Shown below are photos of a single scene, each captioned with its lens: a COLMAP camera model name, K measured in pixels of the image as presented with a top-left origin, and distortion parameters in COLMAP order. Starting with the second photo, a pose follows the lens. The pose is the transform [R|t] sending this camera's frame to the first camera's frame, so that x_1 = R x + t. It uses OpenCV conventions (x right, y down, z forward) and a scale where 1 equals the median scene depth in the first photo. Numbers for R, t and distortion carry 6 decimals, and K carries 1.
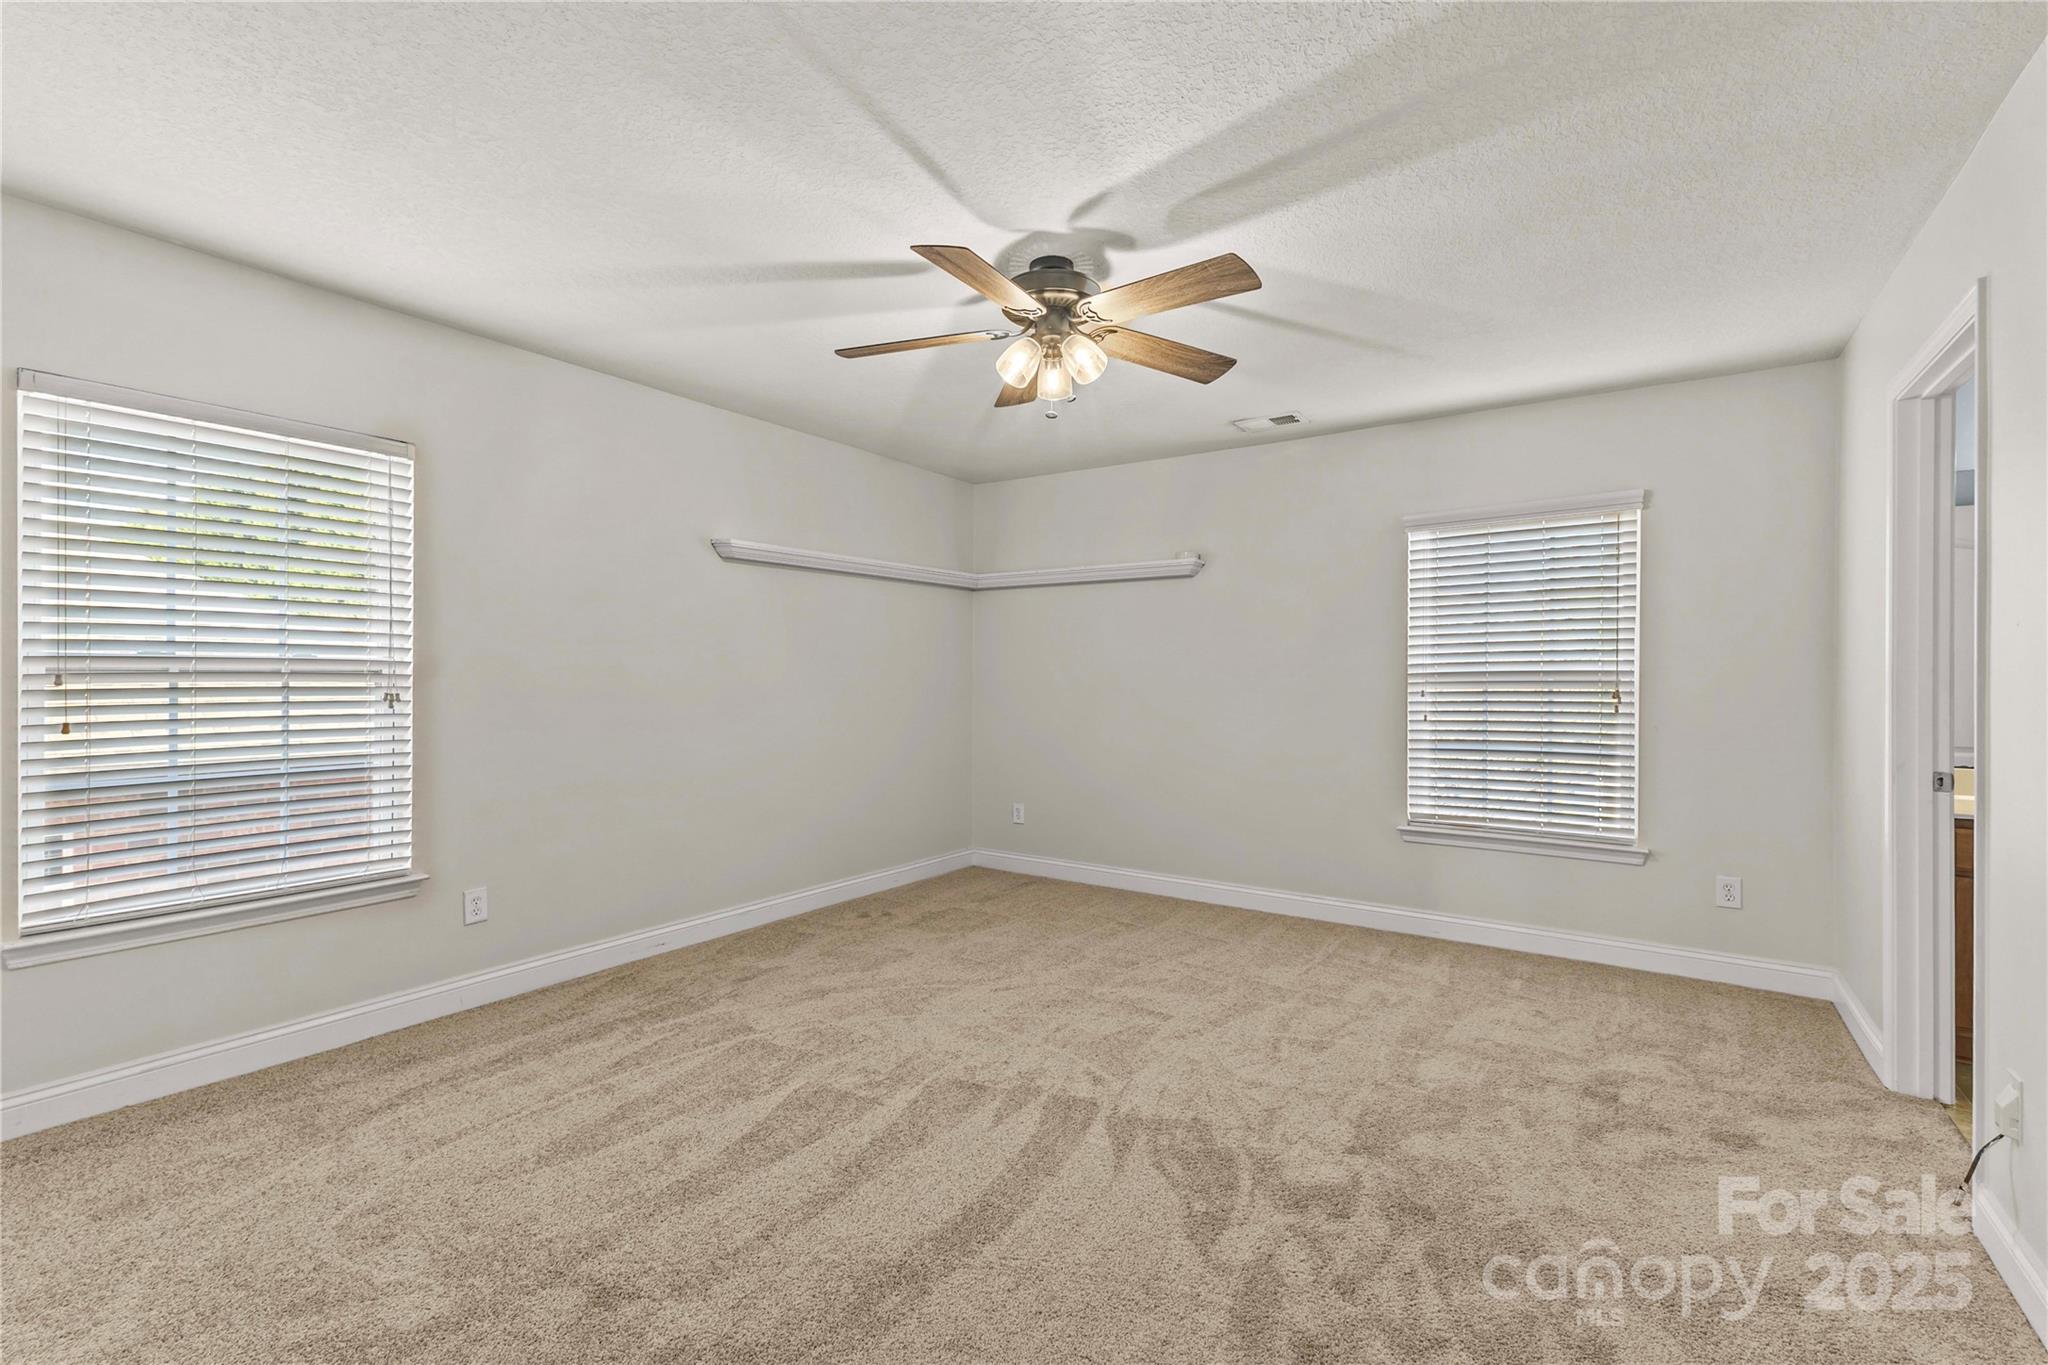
lens RADIAL K [[887.4, 0, 999.3], [0, 887.4, 678.2], [0, 0, 1]] dist [0.010132, -0.001640]
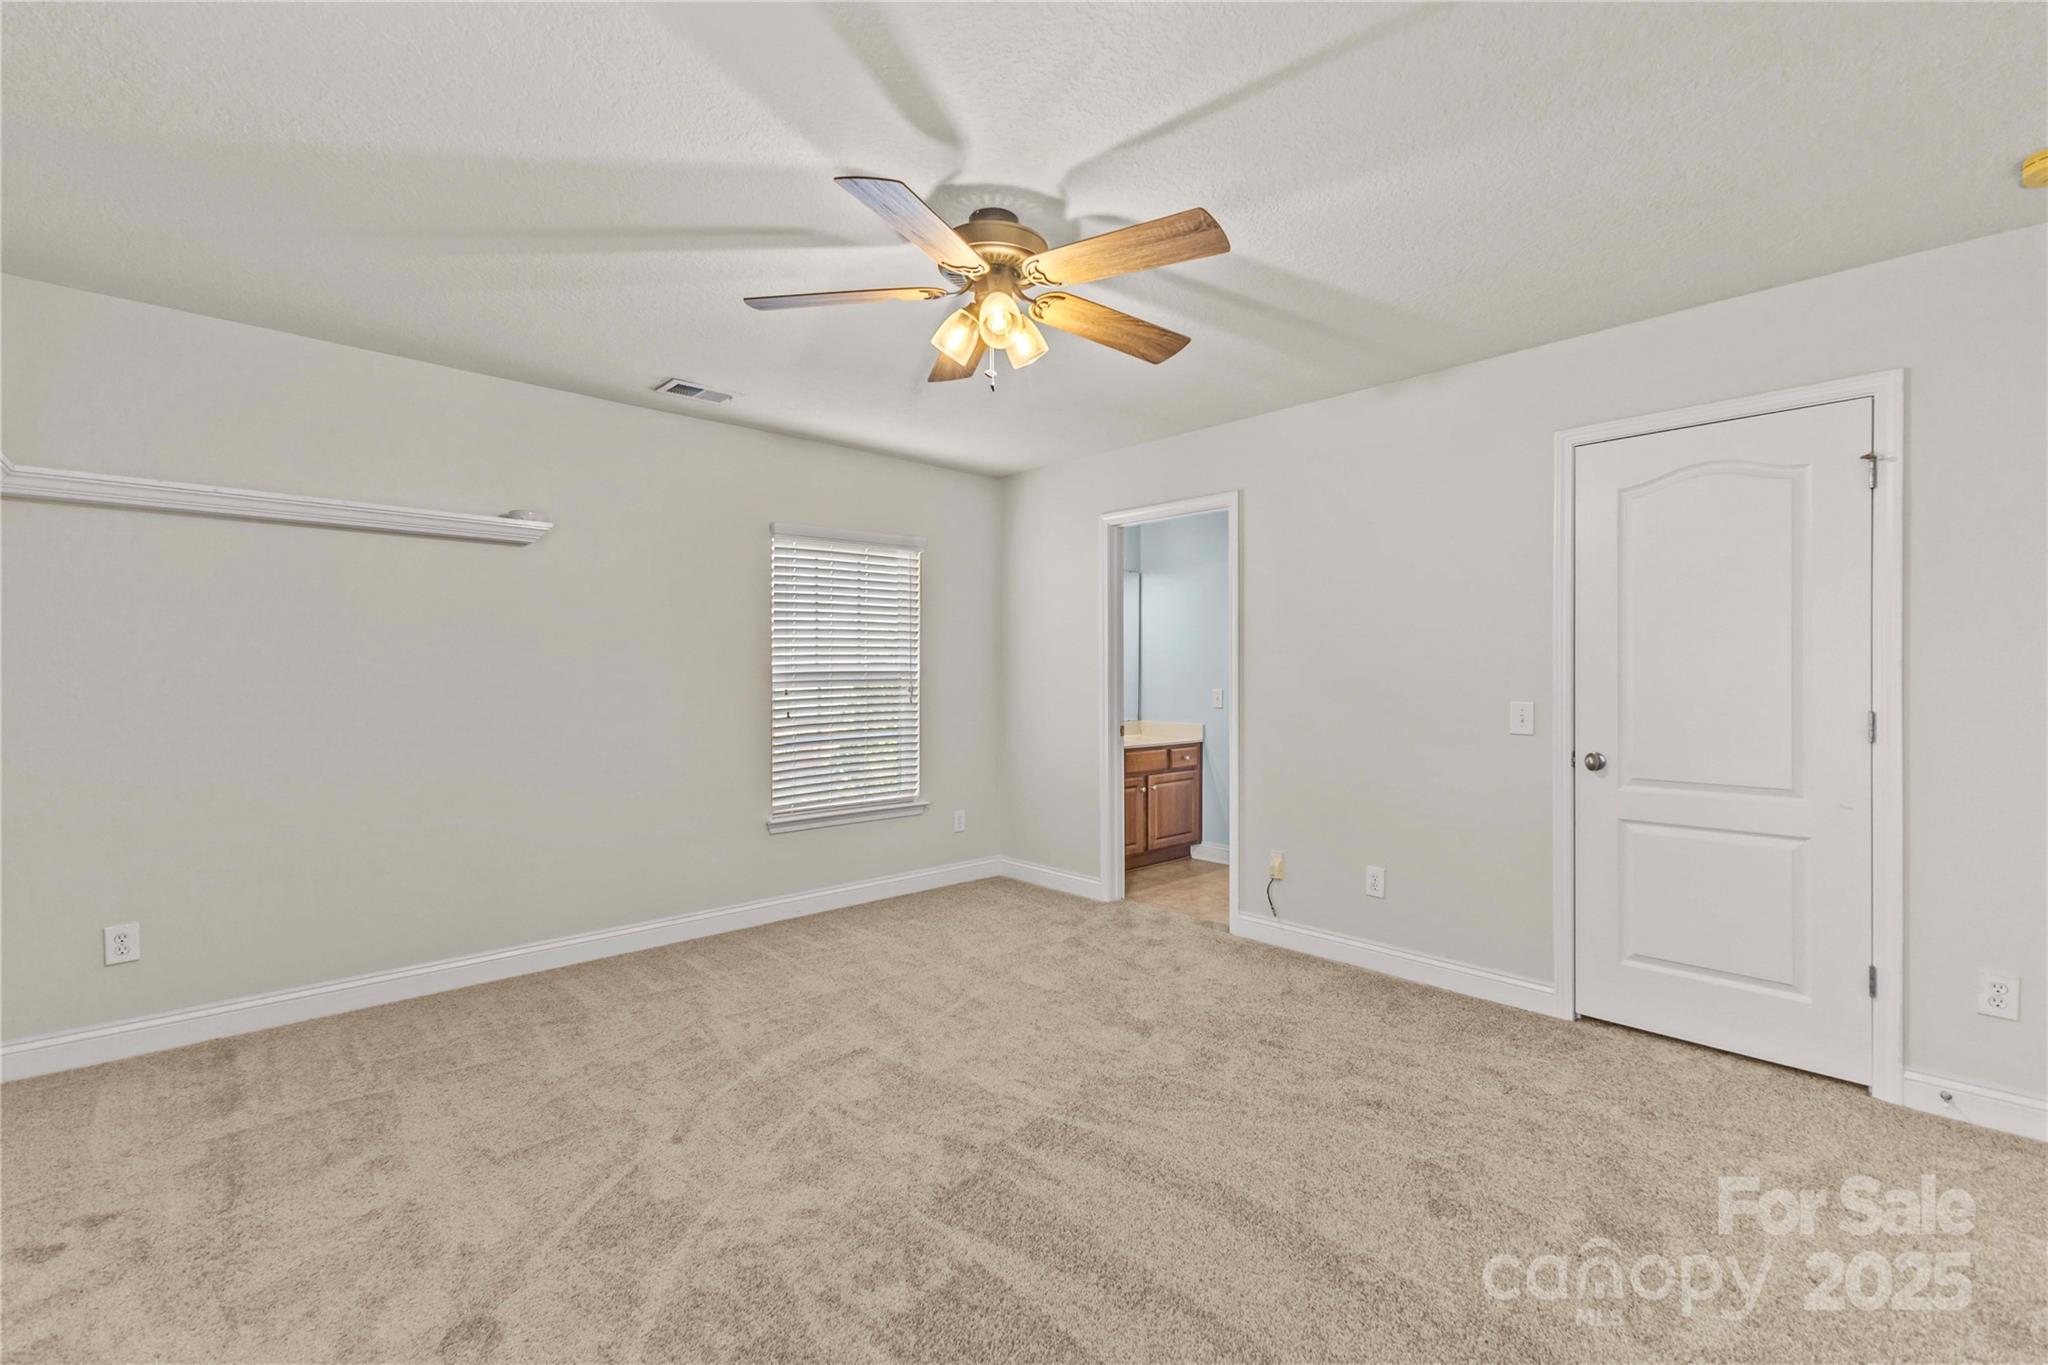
lens RADIAL K [[887.4, 0, 1030.9], [0, 887.4, 679.8], [0, 0, 1]] dist [0.010132, -0.001640]
pose [[0.210614, -0.005367, 0.977554, -0.577169], [0.011828, 0.999926, 0.002941, 0.003029], [-0.977498, 0.010943, 0.210662, 0.561919]]
